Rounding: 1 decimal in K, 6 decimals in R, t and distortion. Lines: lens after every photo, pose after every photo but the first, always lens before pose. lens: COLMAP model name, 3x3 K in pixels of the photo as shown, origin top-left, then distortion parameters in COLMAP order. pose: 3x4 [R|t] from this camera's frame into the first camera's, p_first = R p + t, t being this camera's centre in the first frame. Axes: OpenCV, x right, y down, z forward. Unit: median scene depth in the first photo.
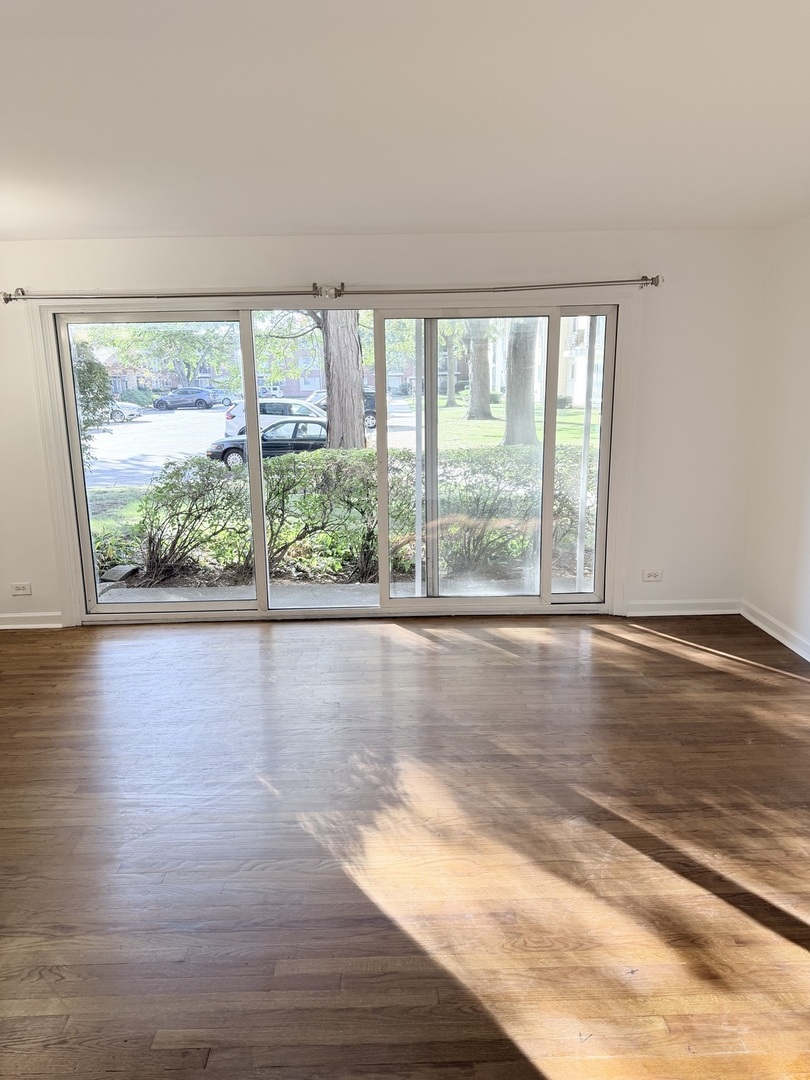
lens RADIAL K [[754.6, 0, 405.0], [0, 754.6, 531.6], [0, 0, 1]] dist [-0.004738, -0.020917]
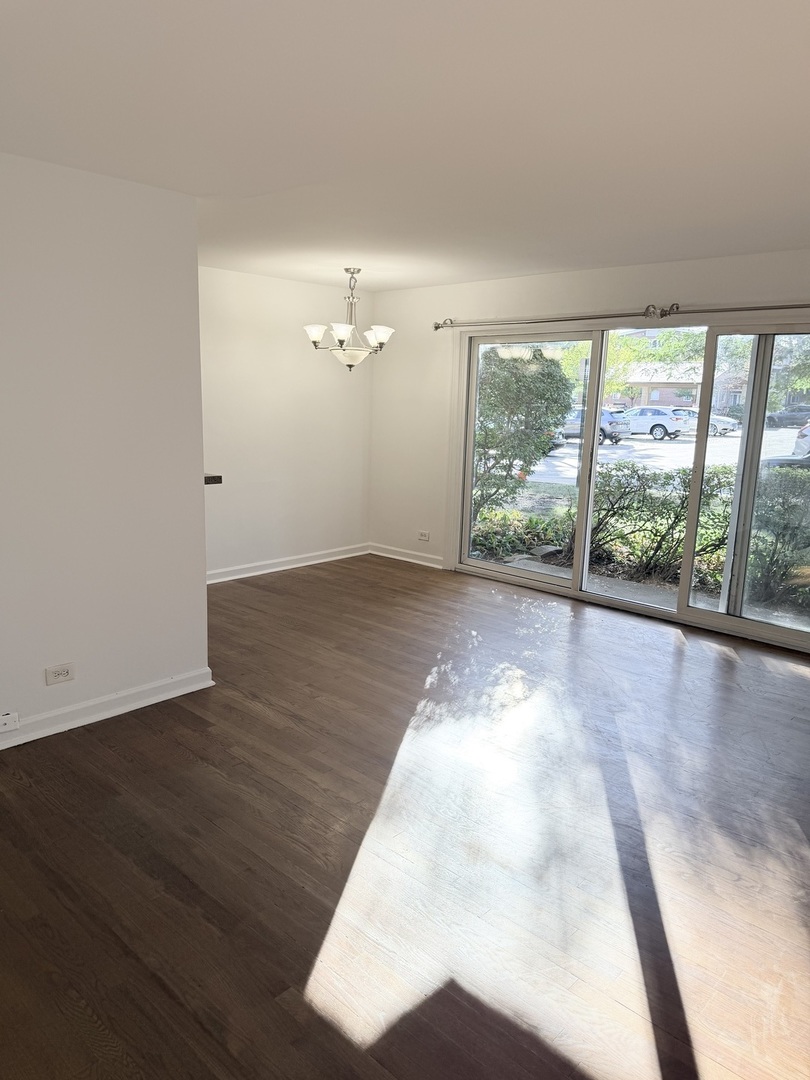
lens RADIAL K [[754.6, 0, 400.0], [0, 754.6, 546.9], [0, 0, 1]] dist [-0.004738, -0.020917]
pose [[0.683846, 0.176259, -0.708017, 0.443435], [-0.173089, 0.981872, 0.077255, -0.003196], [0.708799, 0.069719, 0.701957, -0.009111]]
